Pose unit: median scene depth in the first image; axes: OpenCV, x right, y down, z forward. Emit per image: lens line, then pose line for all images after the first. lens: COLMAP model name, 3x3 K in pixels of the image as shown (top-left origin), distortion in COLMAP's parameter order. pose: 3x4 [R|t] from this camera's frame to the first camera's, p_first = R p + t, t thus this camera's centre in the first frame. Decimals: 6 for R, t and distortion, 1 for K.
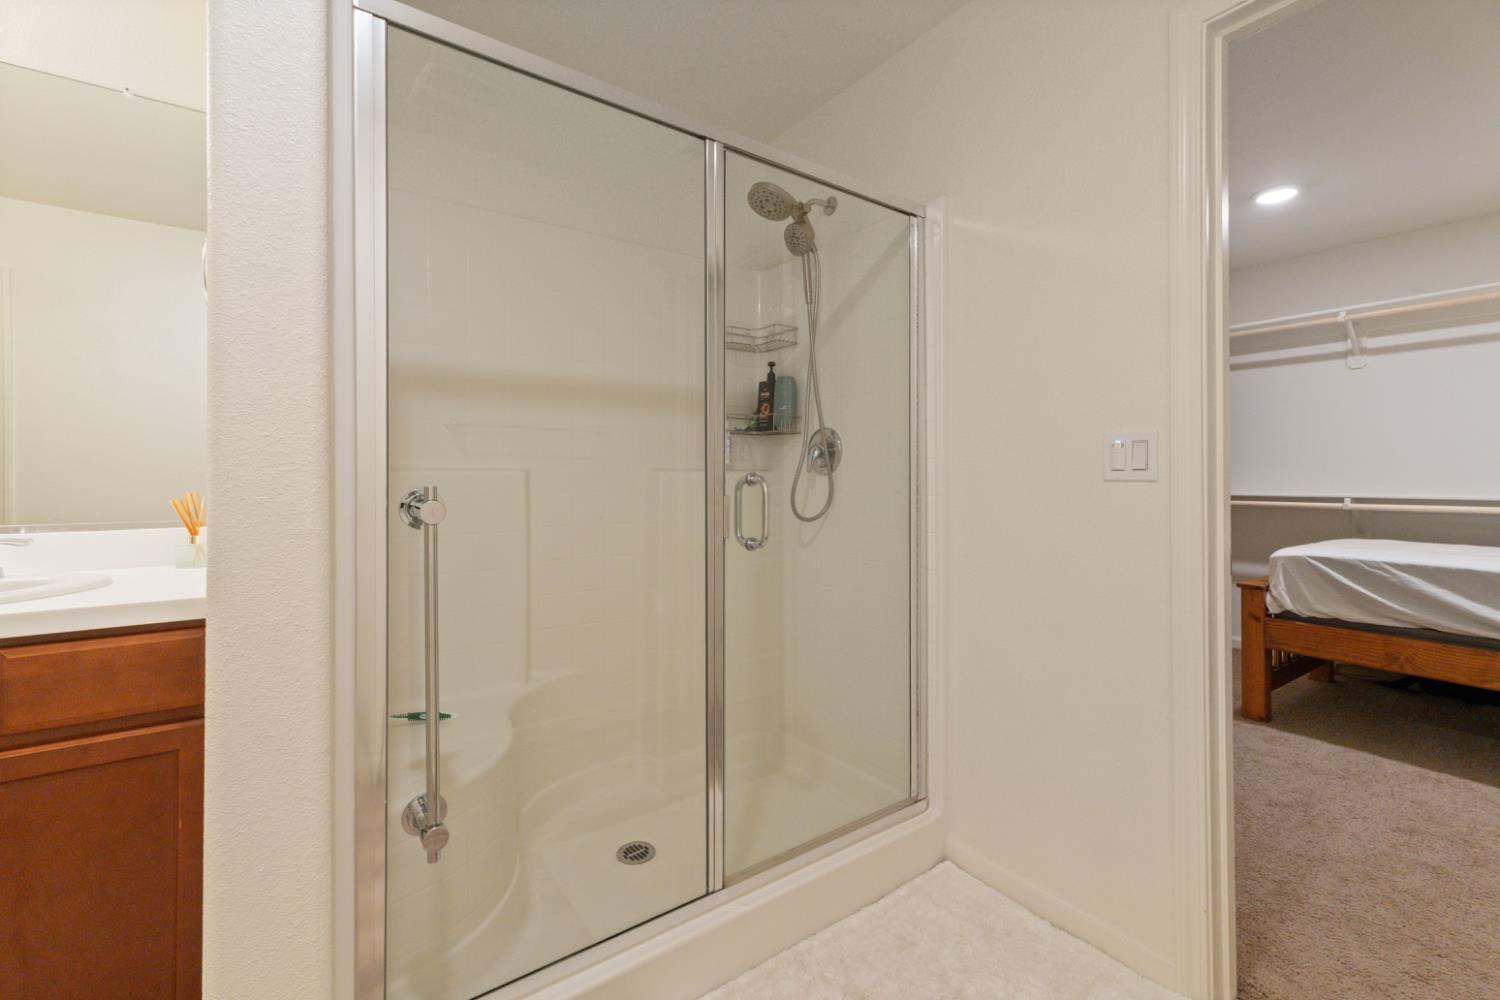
lens RADIAL K [[634.0, 0, 754.3], [0, 634.0, 493.1], [0, 0, 1]] dist [0.006851, -0.001246]
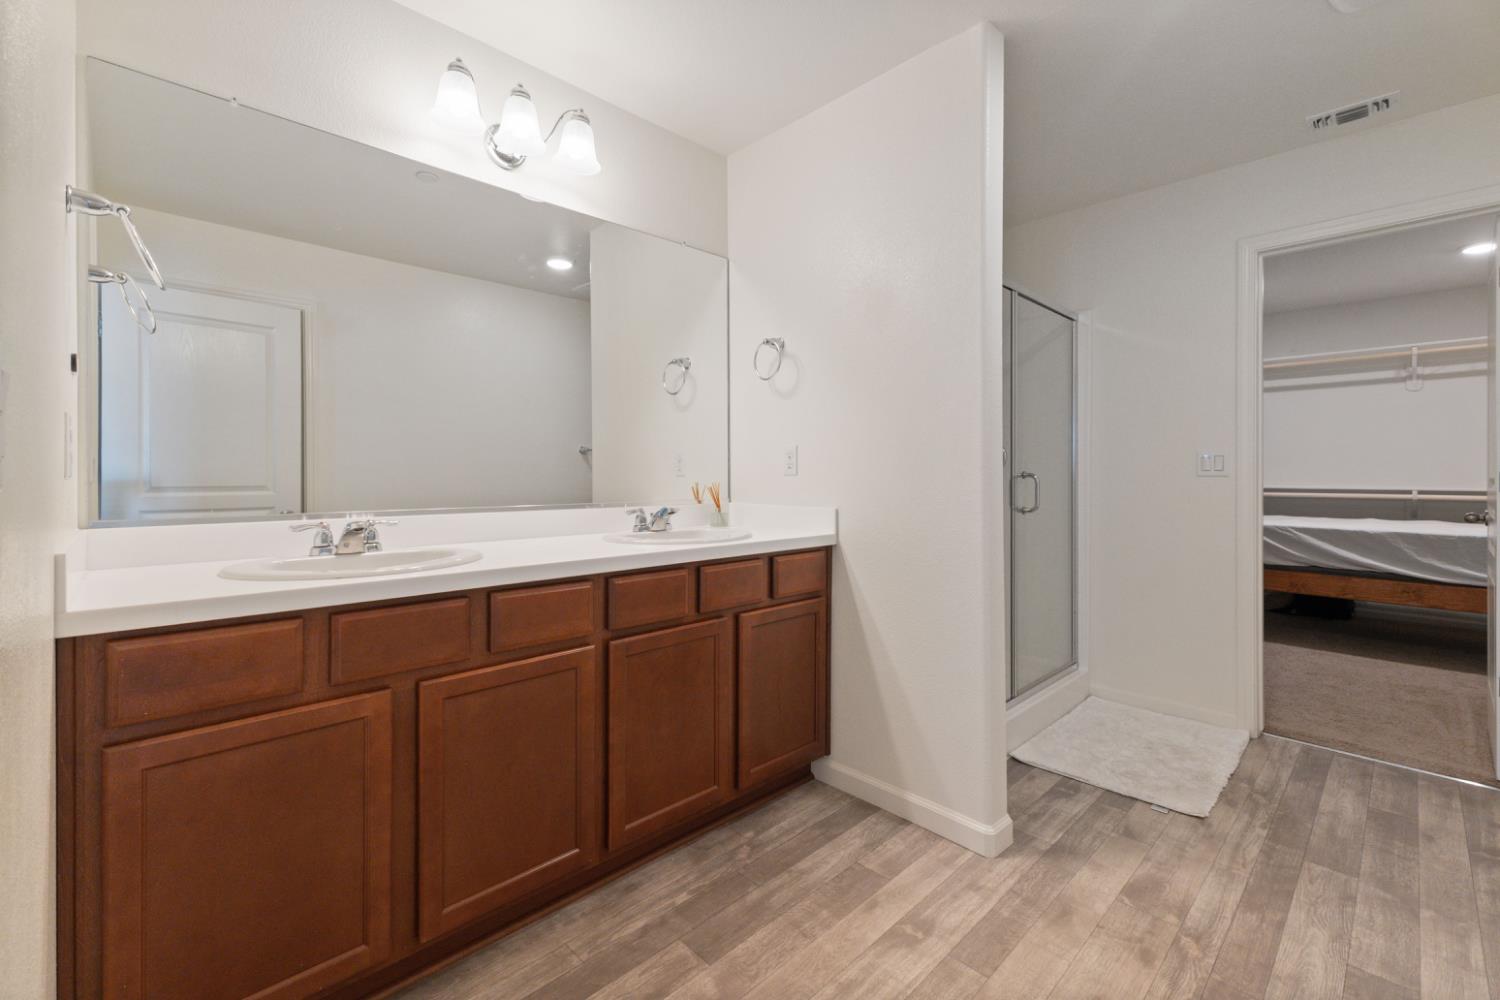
lens RADIAL K [[634.0, 0, 748.6], [0, 634.0, 486.6], [0, 0, 1]] dist [0.006851, -0.001246]
pose [[0.988384, 0.004791, 0.151904, -0.863038], [-0.006104, 0.999948, 0.008176, -0.000302], [-0.151857, -0.009008, 0.988361, -0.550627]]
